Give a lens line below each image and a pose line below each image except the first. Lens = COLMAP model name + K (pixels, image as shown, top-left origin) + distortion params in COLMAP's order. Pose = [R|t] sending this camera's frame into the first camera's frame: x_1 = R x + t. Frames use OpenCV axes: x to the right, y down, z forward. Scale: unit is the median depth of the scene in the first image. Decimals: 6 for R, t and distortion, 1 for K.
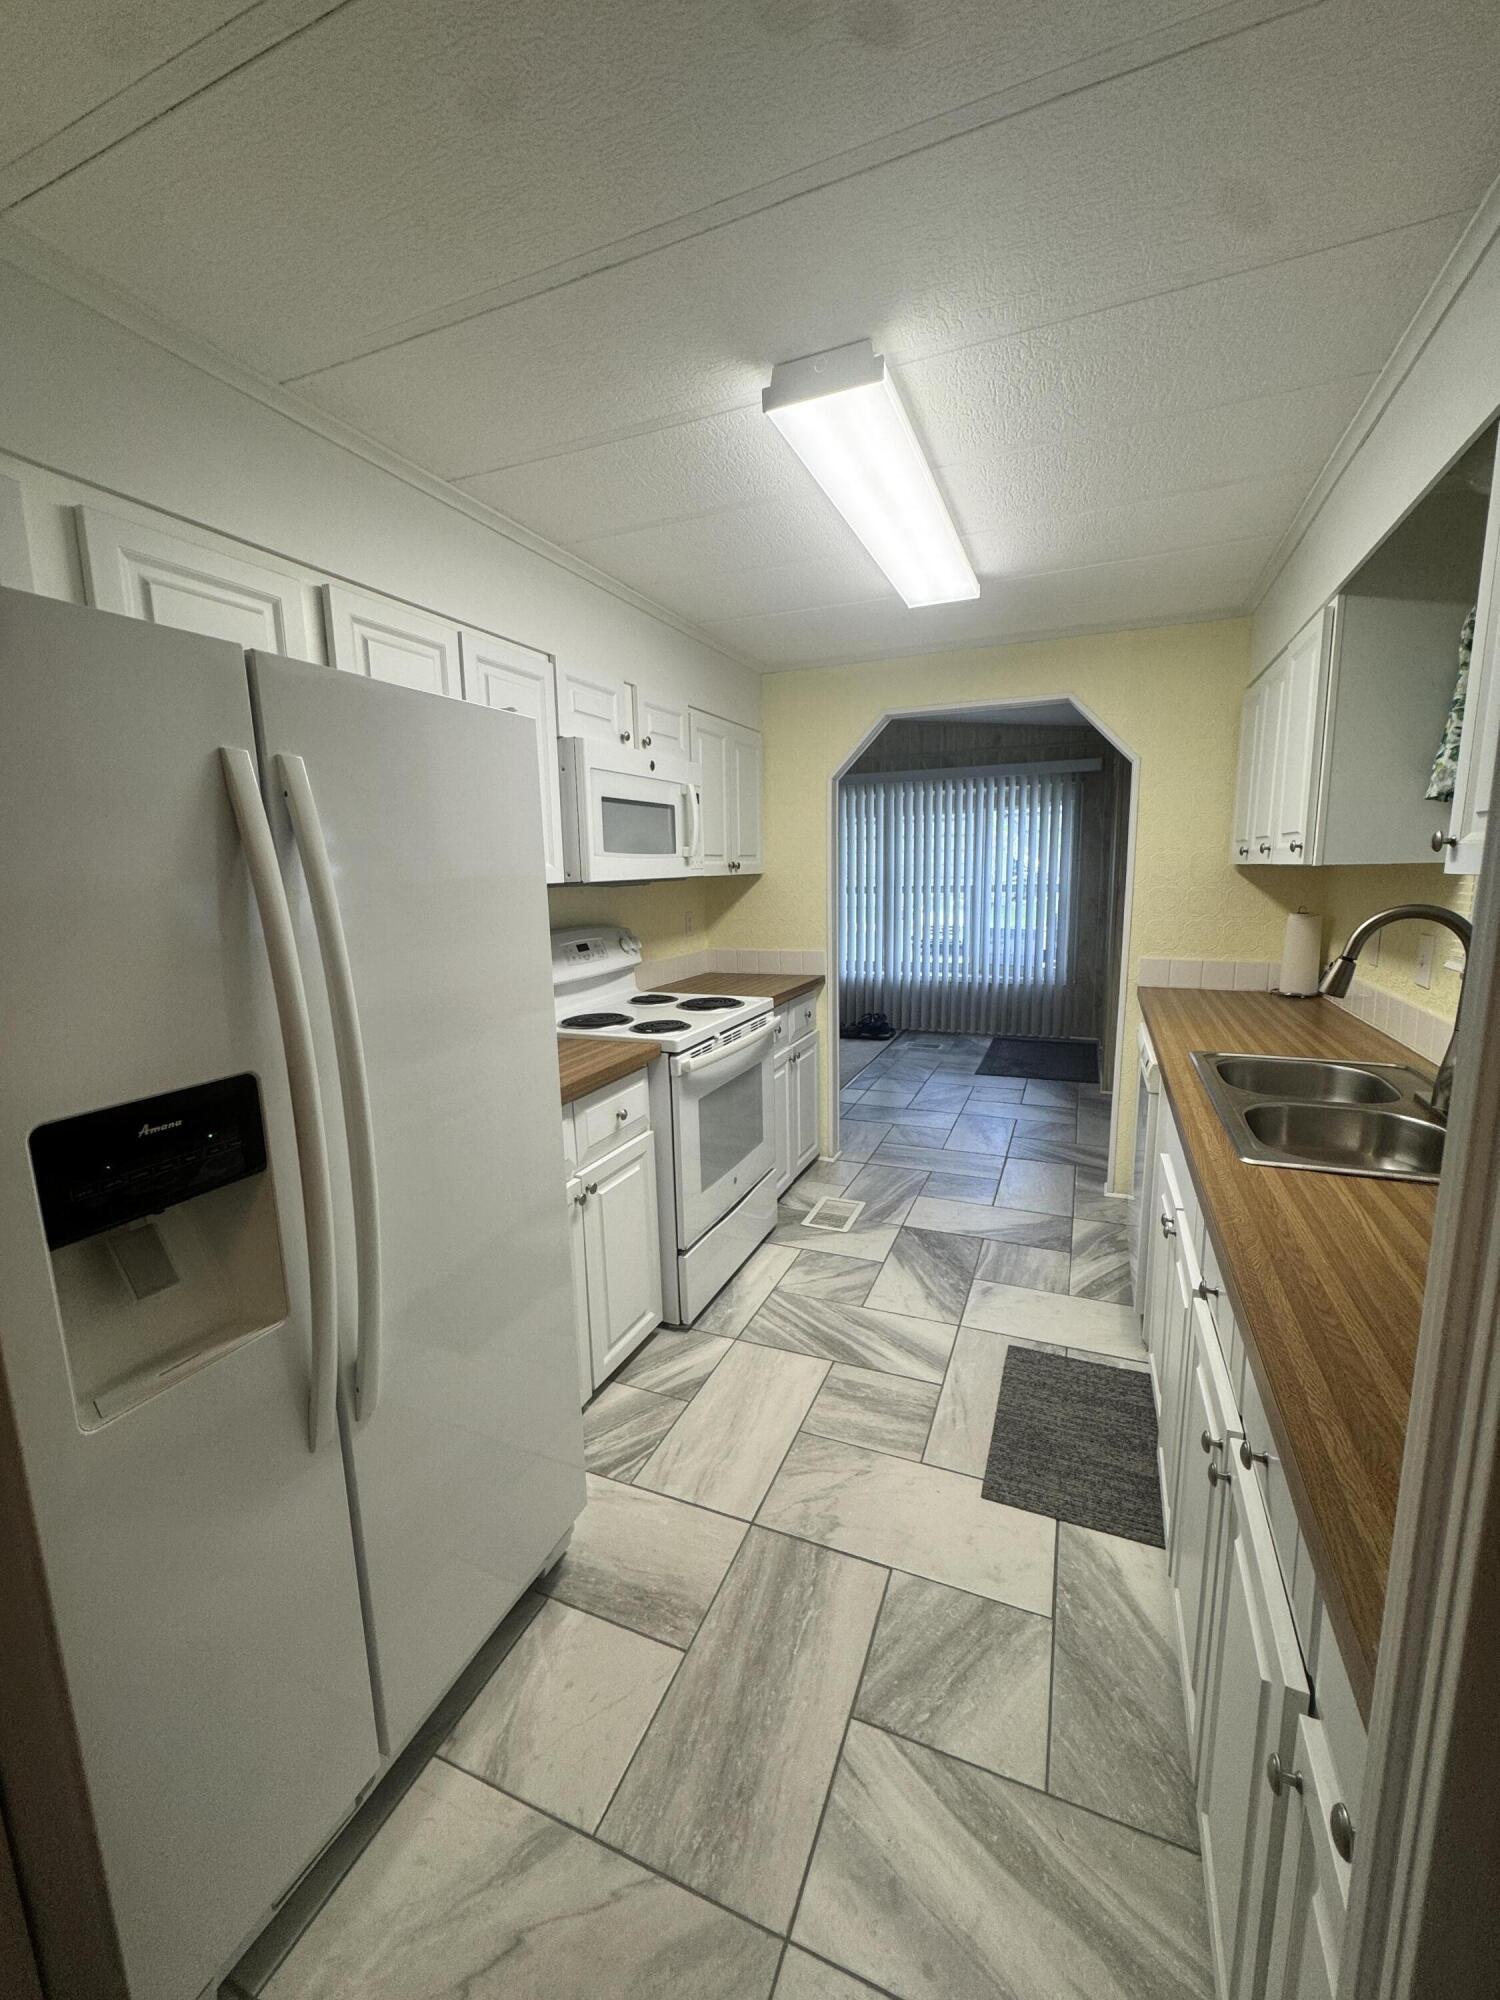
lens RADIAL K [[793.6, 0, 752.2], [0, 793.6, 1001.5], [0, 0, 1]] dist [-0.002363, 0.000278]
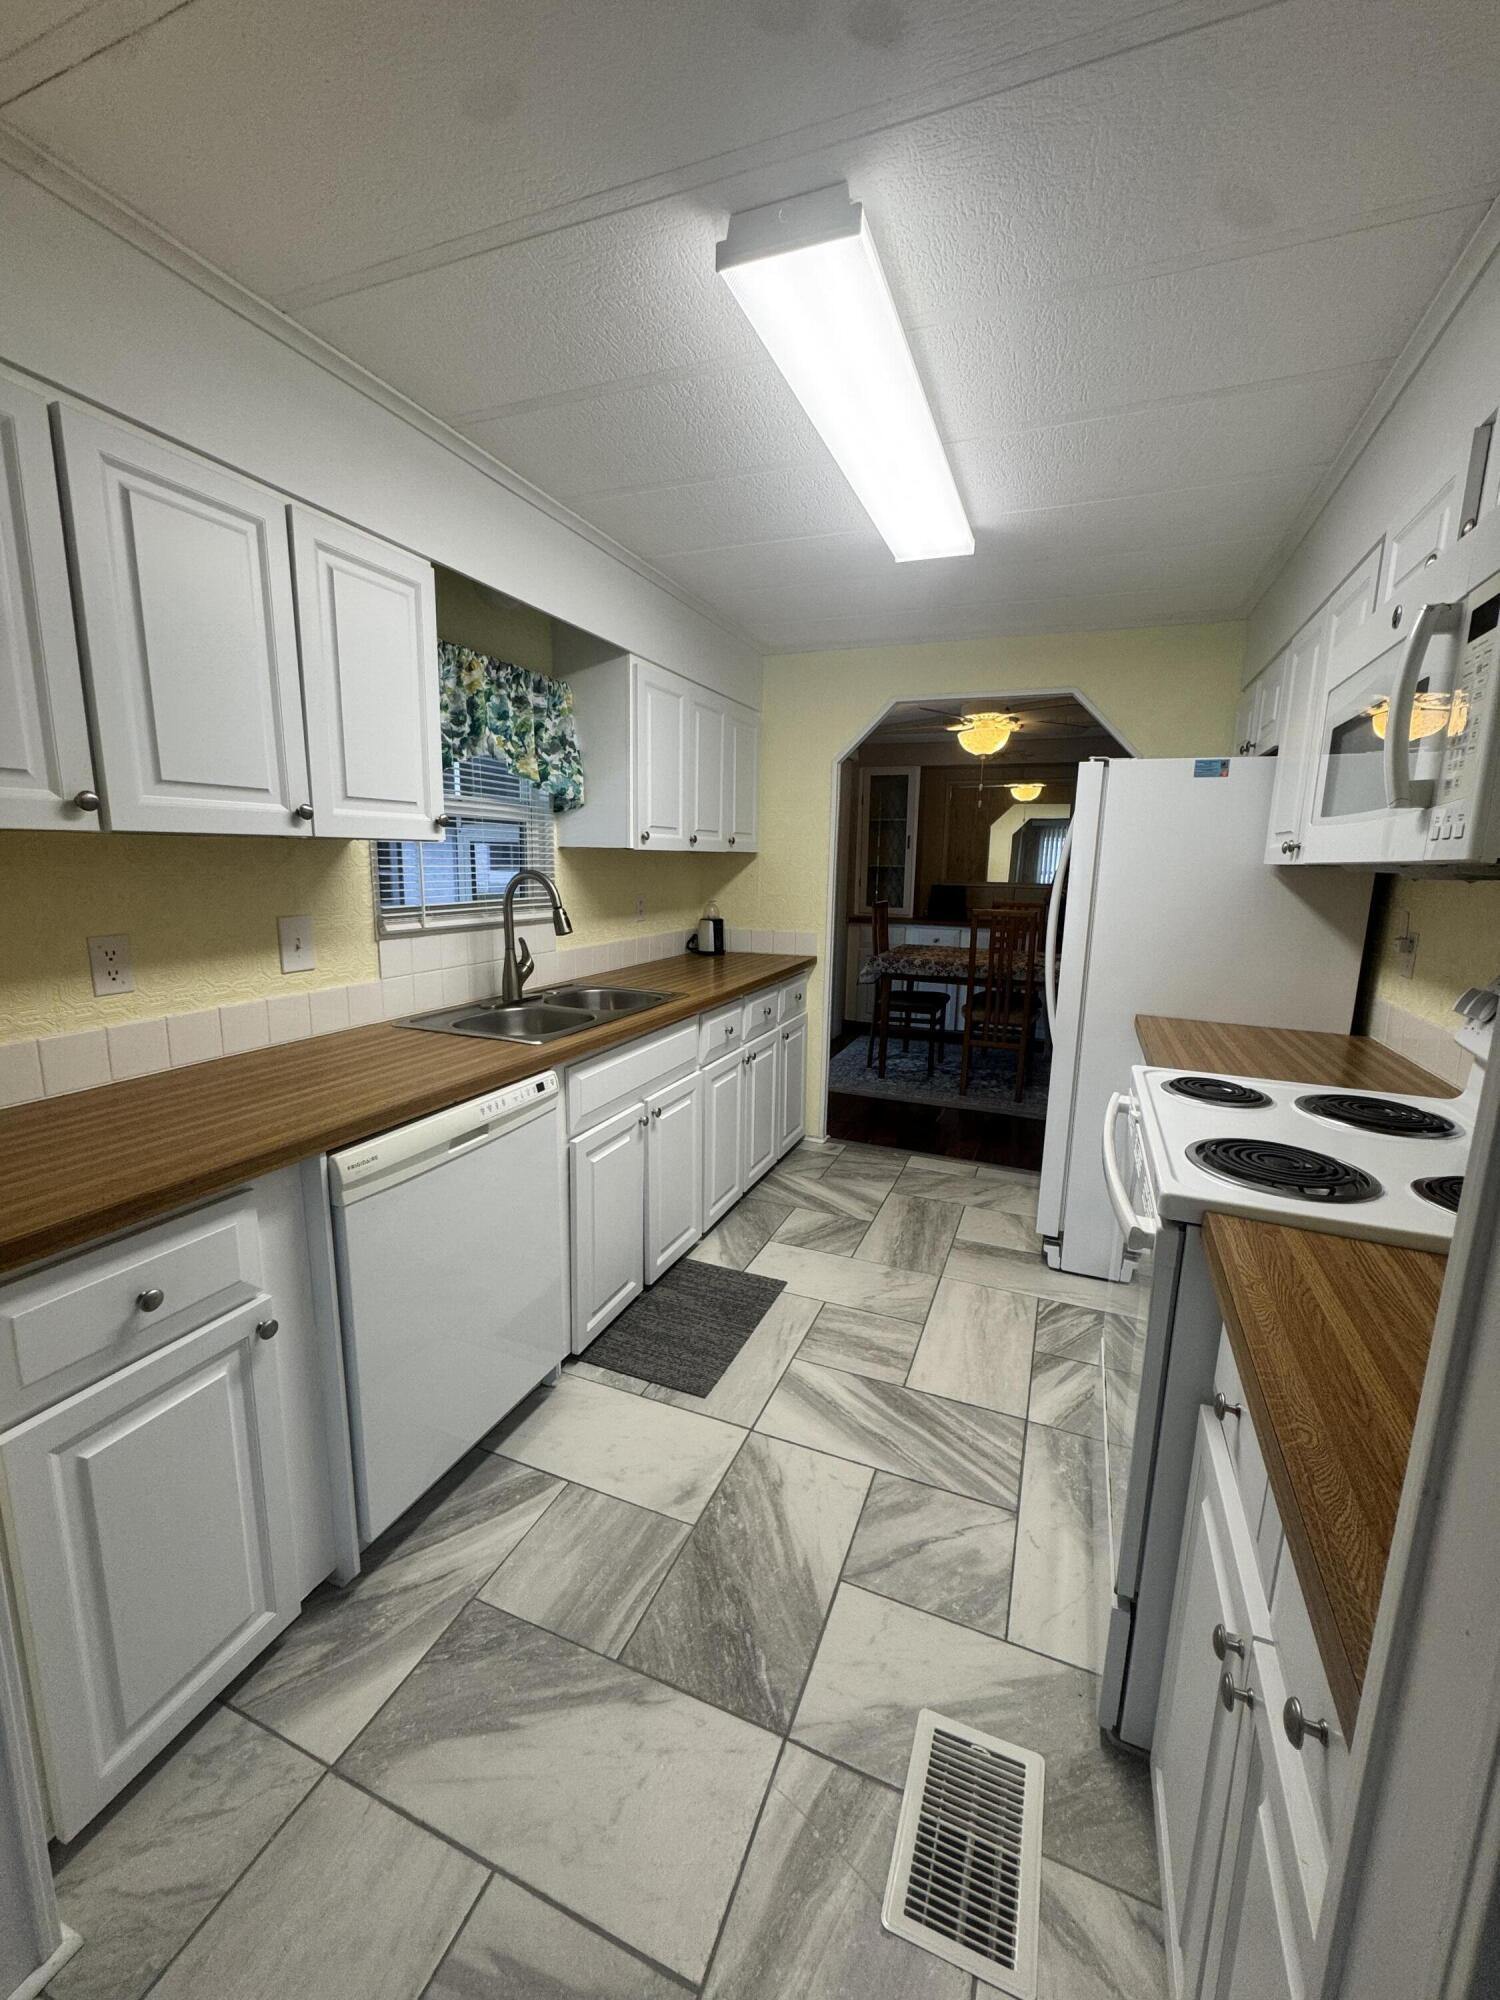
lens RADIAL K [[793.6, 0, 754.2], [0, 793.6, 998.2], [0, 0, 1]] dist [-0.002363, 0.000278]
pose [[-0.999911, 0.000482, -0.013326, 0.276524], [-0.004055, 0.941019, 0.338328, -0.266778], [0.012703, 0.338352, -0.940934, 1.641463]]
